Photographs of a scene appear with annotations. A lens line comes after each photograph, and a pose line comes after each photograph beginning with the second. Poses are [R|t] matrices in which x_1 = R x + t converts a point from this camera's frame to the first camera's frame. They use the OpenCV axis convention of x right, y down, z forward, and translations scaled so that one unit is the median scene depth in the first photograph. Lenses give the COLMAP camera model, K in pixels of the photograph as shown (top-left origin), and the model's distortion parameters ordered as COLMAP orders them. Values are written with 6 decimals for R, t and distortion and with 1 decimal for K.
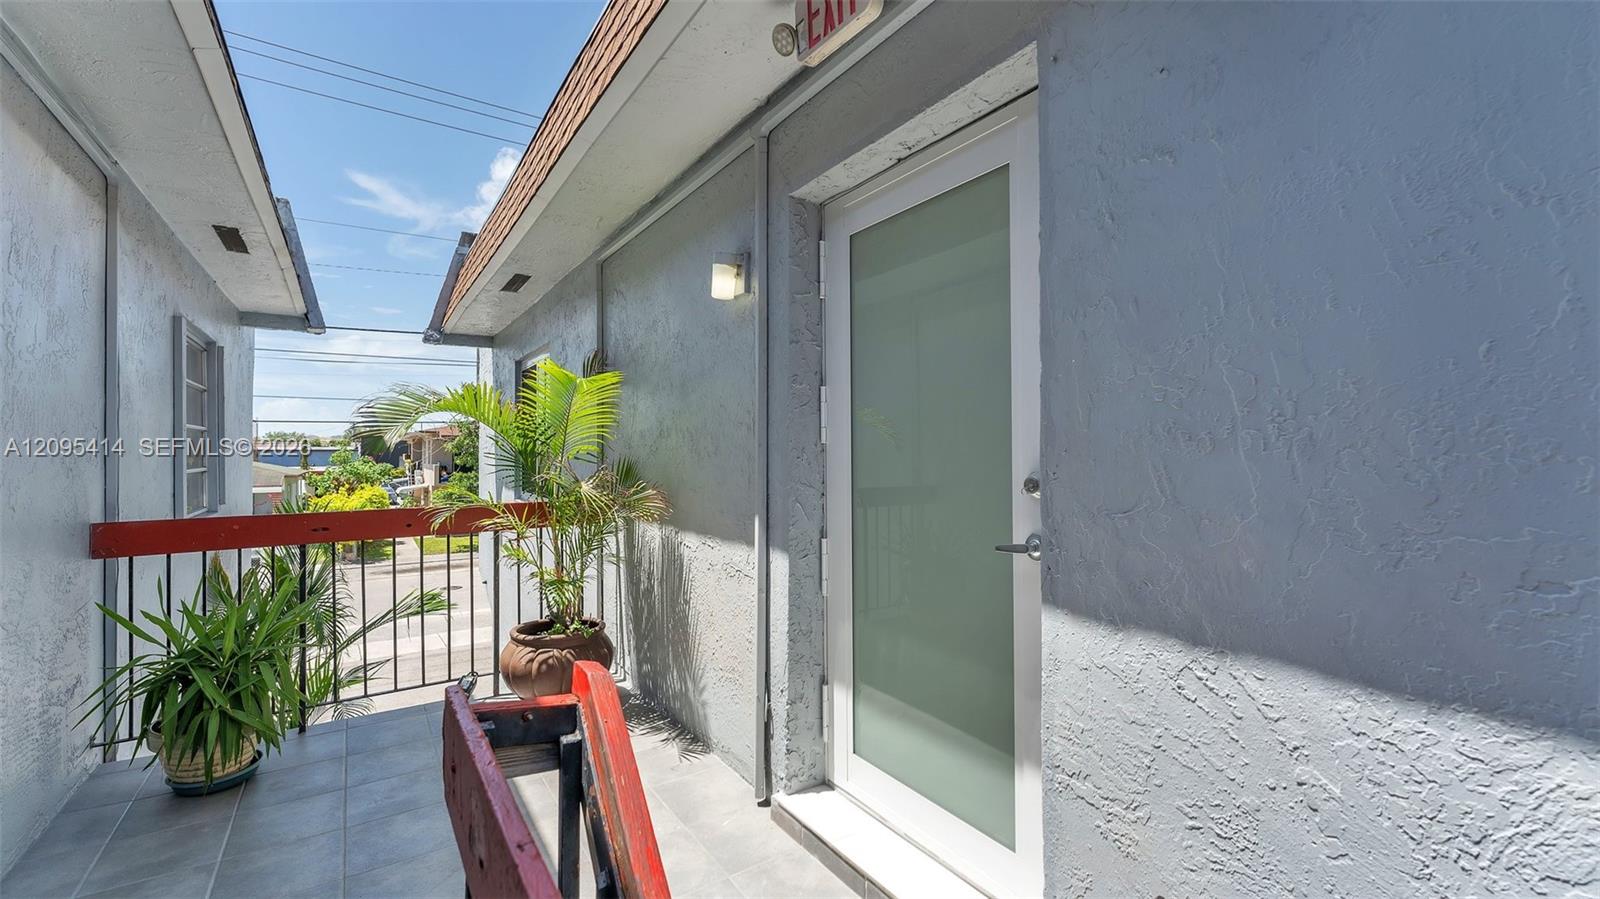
lens RADIAL K [[652.0, 0, 799.1], [0, 652.0, 451.8], [0, 0, 1]] dist [0.000120, 0.000003]
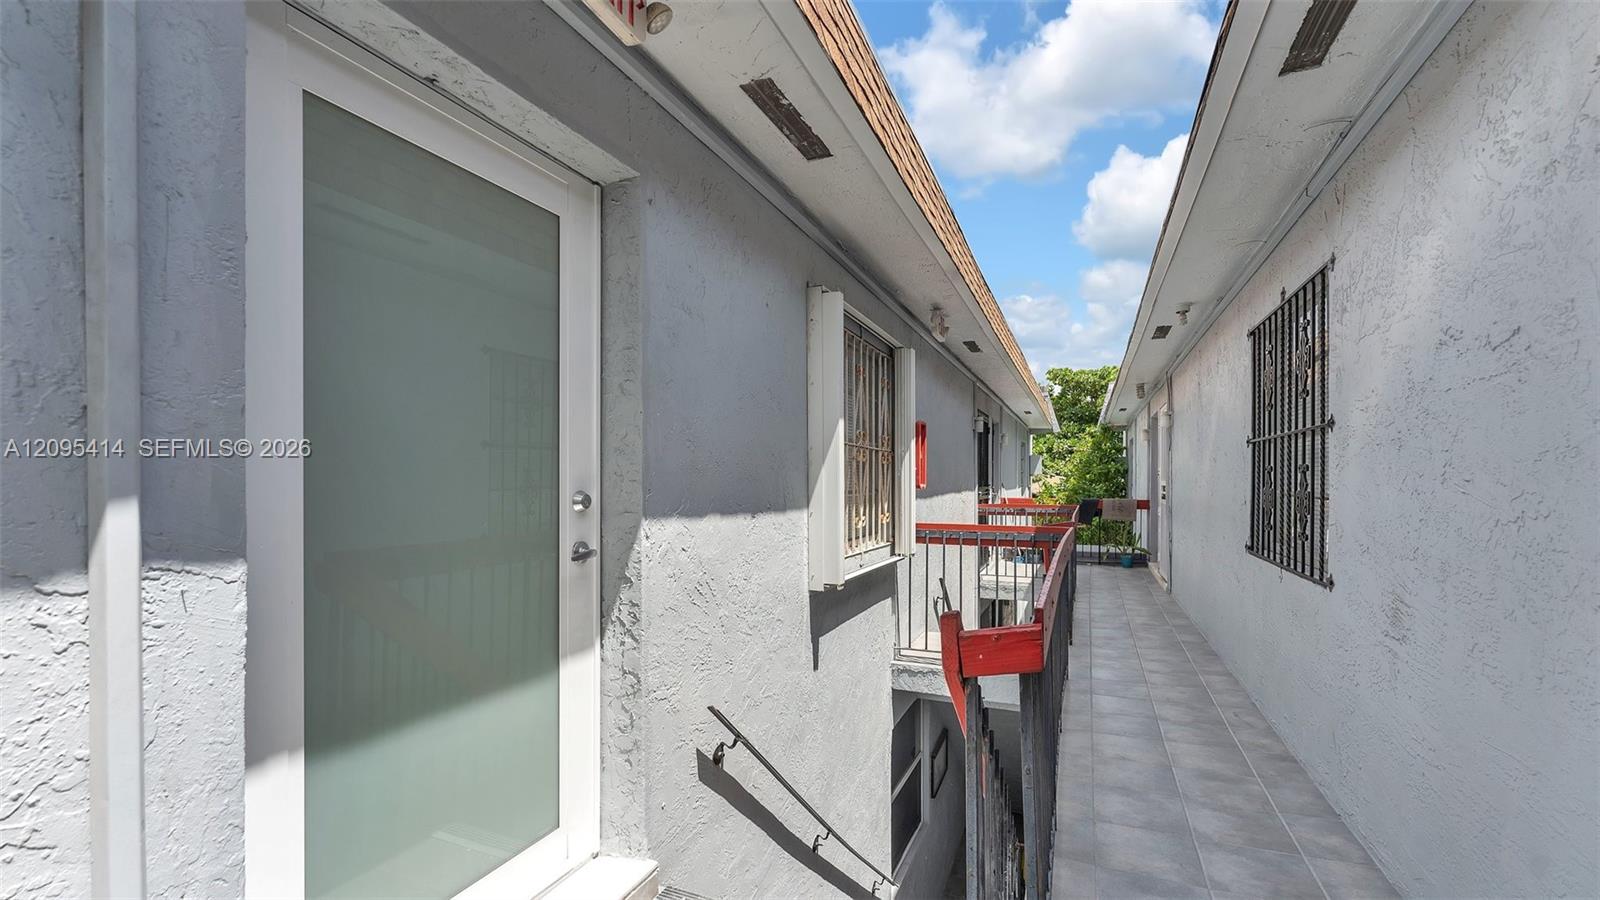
lens RADIAL K [[652.0, 0, 792.5], [0, 652.0, 482.1], [0, 0, 1]] dist [0.000120, 0.000003]
pose [[-0.522756, -0.005023, 0.852468, -1.089260], [-0.004536, 0.999985, 0.003110, 0.010636], [-0.852471, -0.002241, -0.522770, 1.611036]]
